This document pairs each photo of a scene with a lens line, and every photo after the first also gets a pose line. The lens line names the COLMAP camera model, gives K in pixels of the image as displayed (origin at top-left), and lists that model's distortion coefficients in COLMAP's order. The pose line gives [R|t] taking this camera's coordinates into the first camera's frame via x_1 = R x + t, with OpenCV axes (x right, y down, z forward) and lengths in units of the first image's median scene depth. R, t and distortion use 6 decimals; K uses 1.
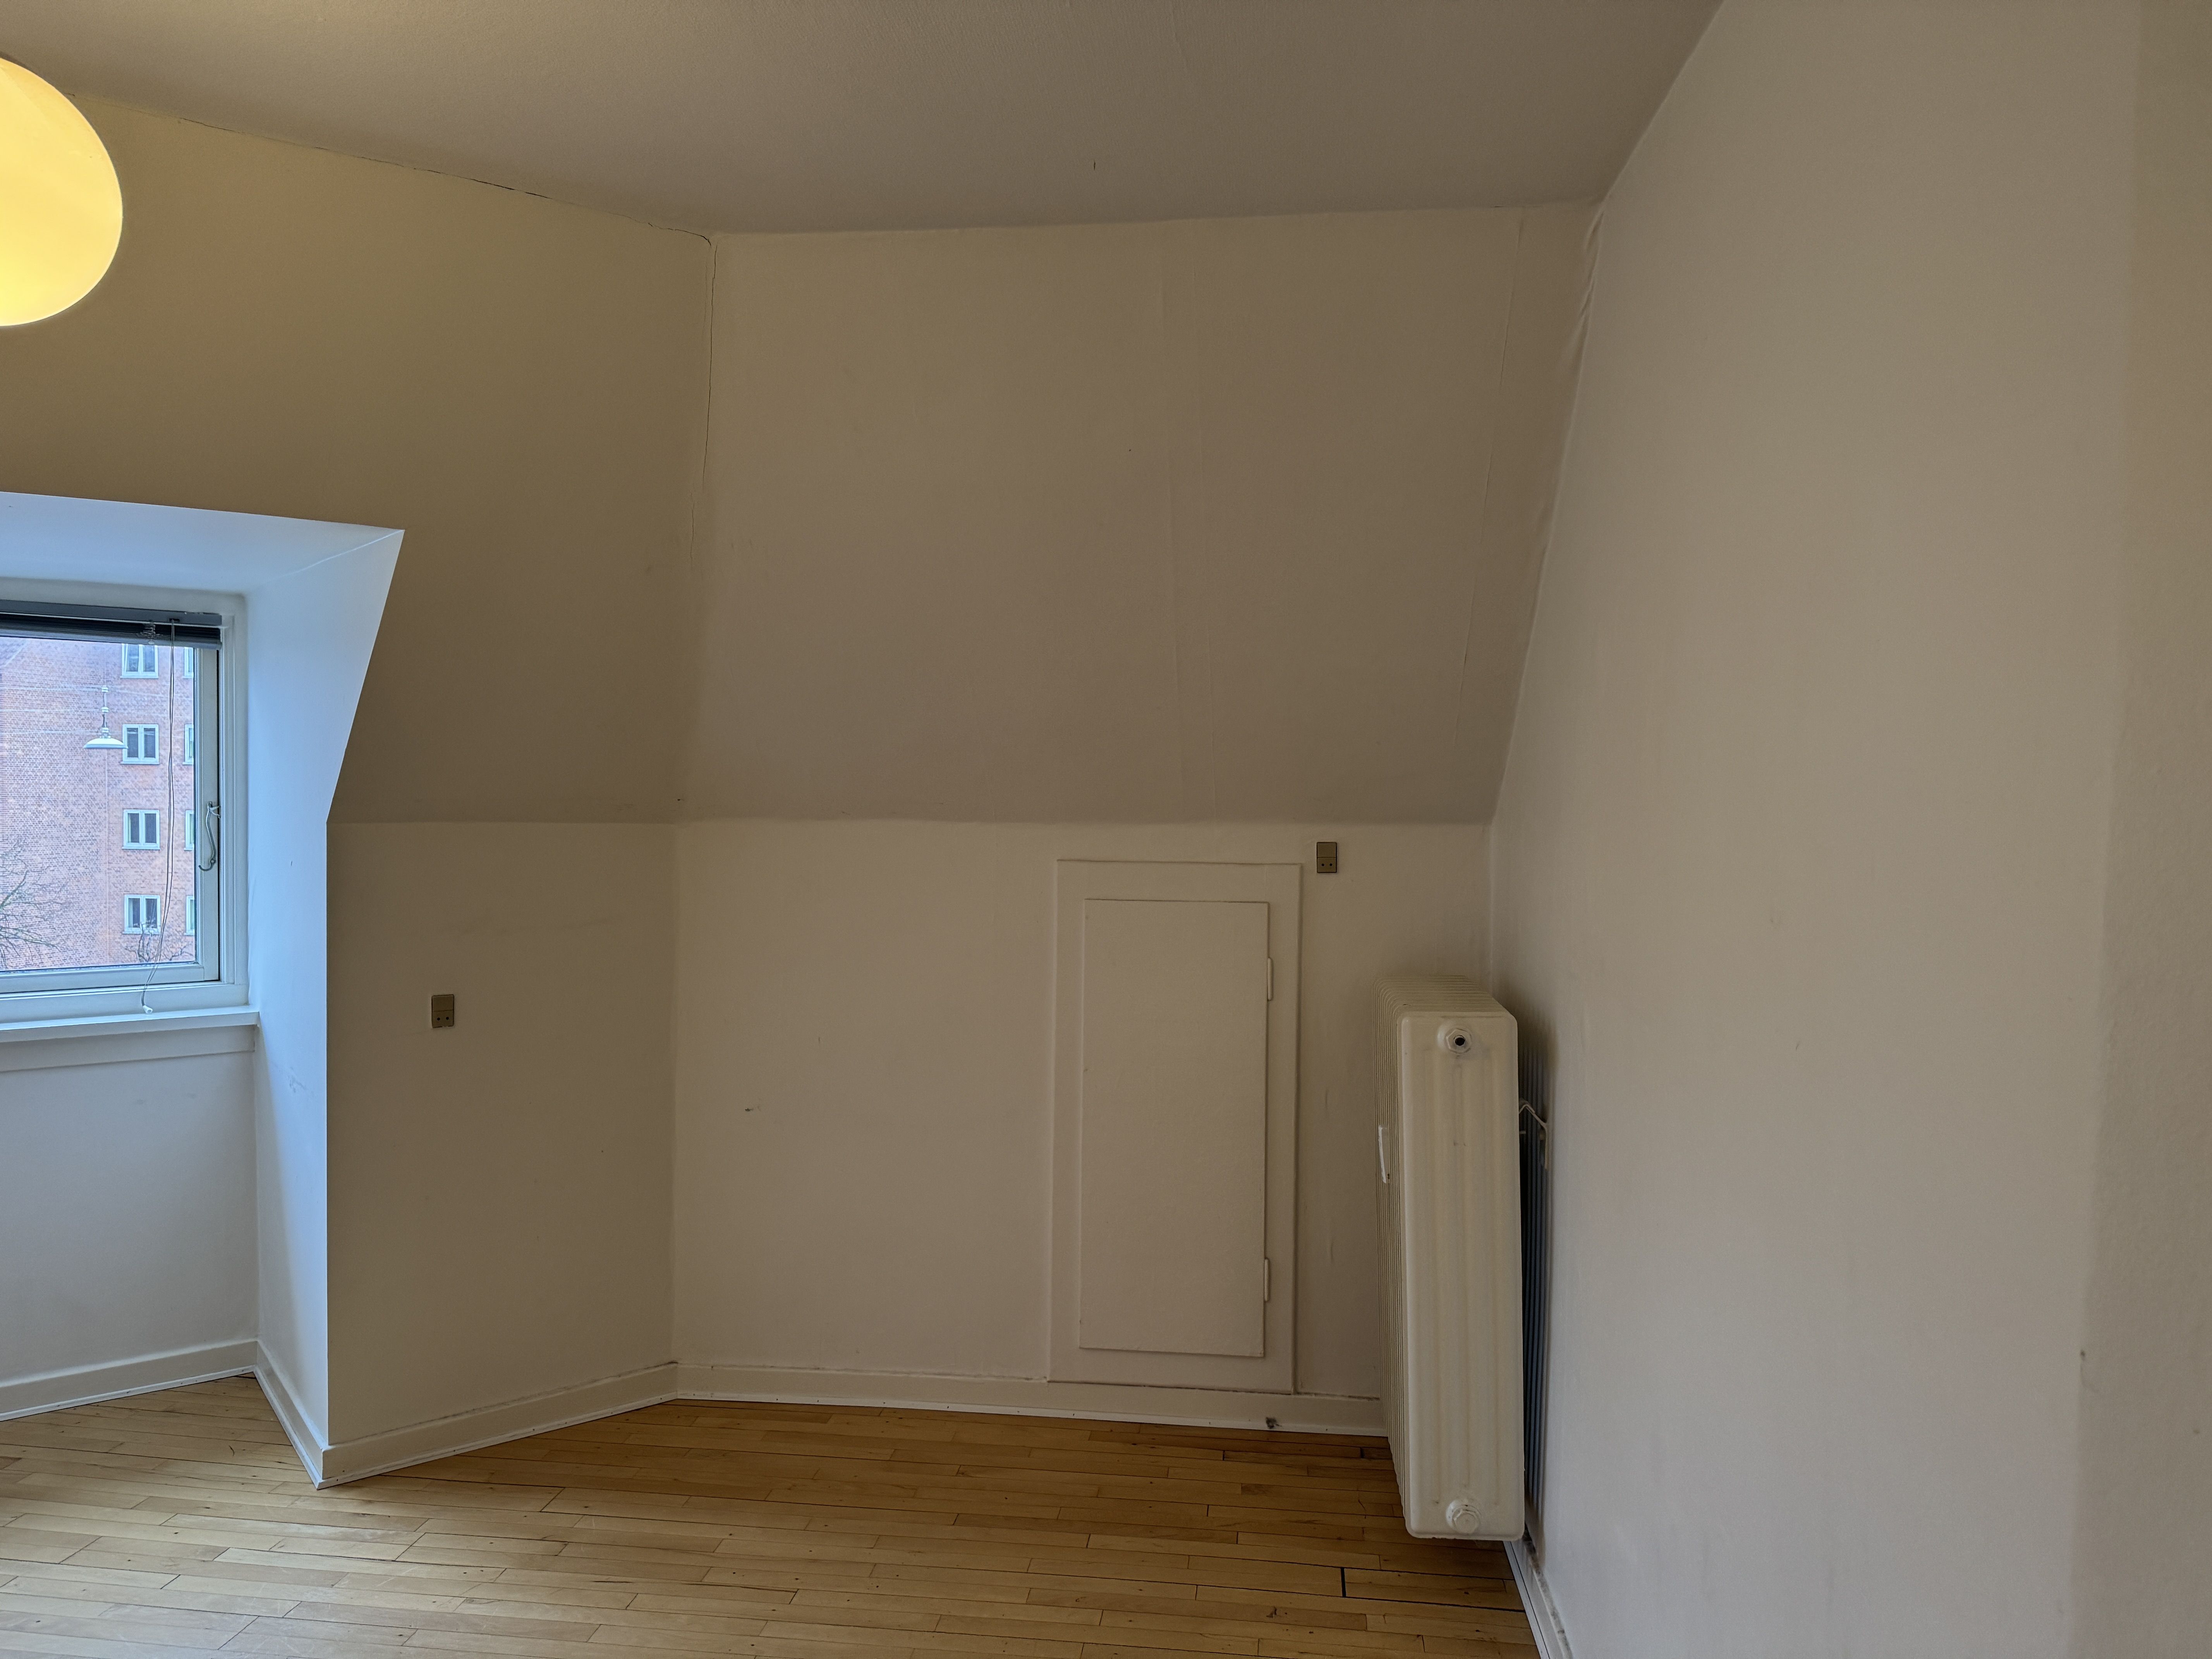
lens RADIAL K [[1529.5, 0, 1106.0], [0, 1529.5, 829.5], [0, 0, 1]] dist [-0.004900, -0.001570]
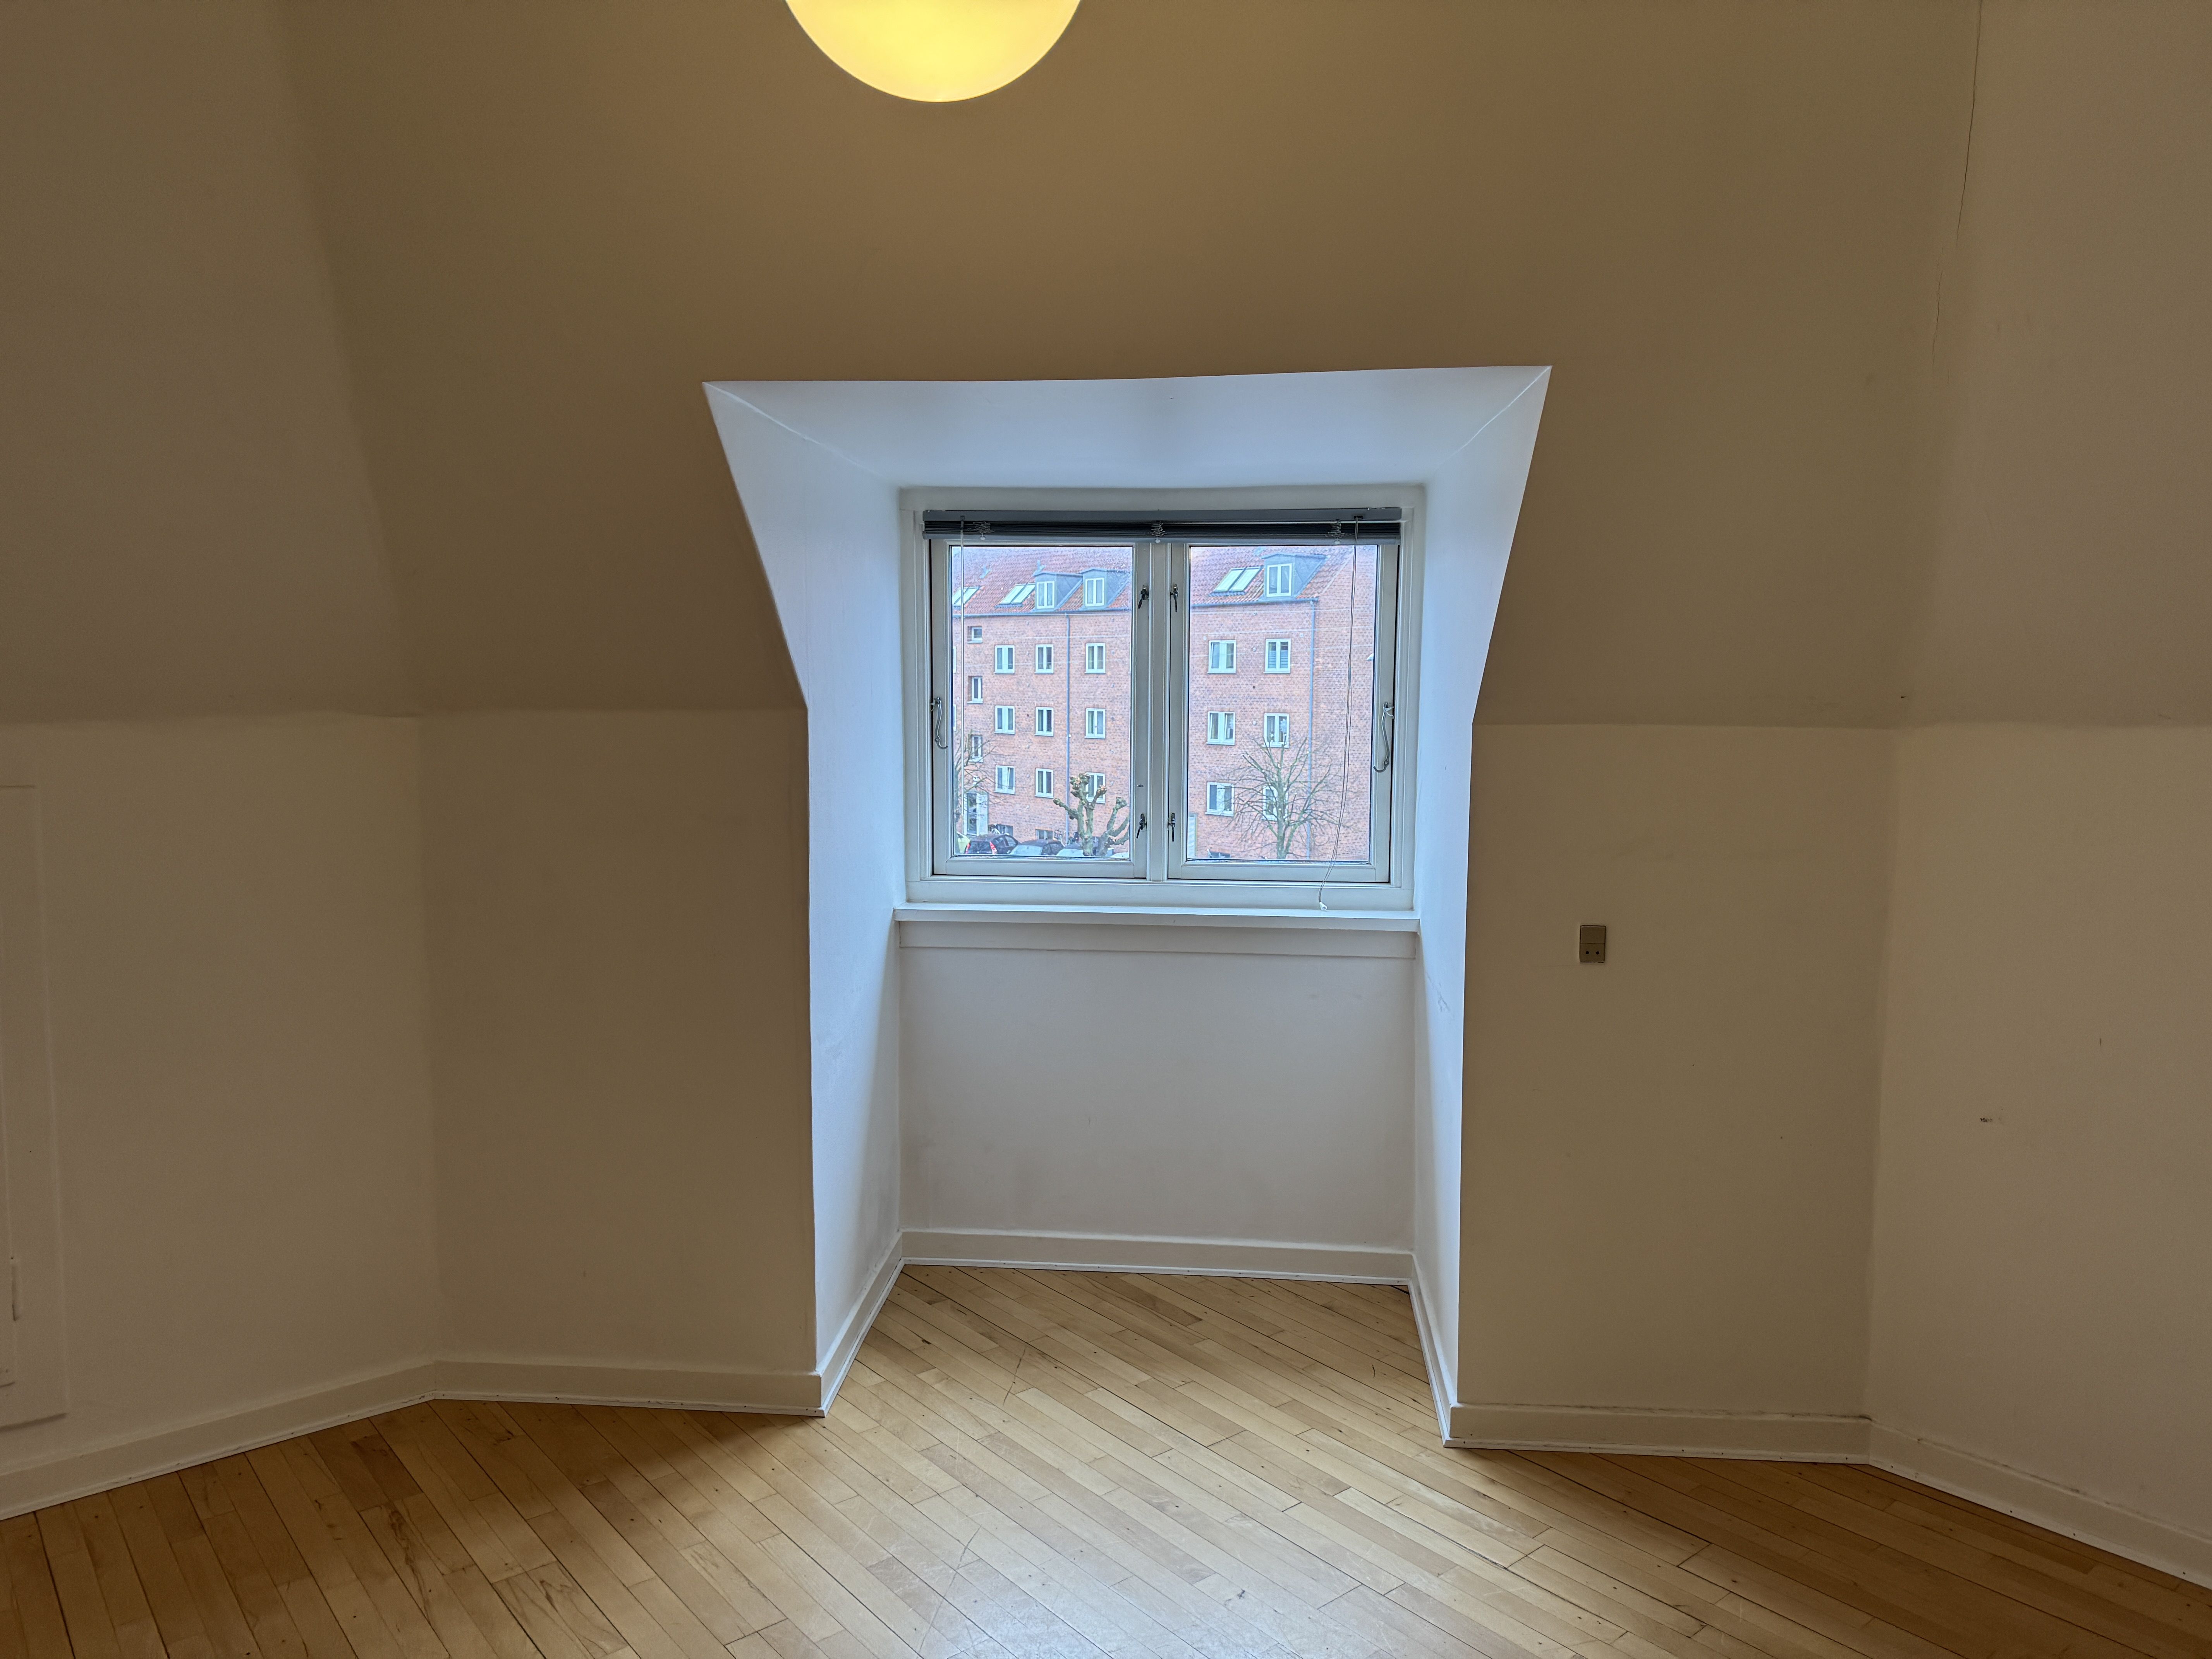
lens RADIAL K [[1507.1, 0, 1106.0], [0, 1507.1, 829.5], [0, 0, 1]] dist [0.100673, -0.165845]
pose [[0.716908, 0.054506, -0.695034, -0.039493], [-0.010288, 0.997658, 0.067627, -0.000349], [0.697092, -0.041332, 0.715790, 0.202795]]
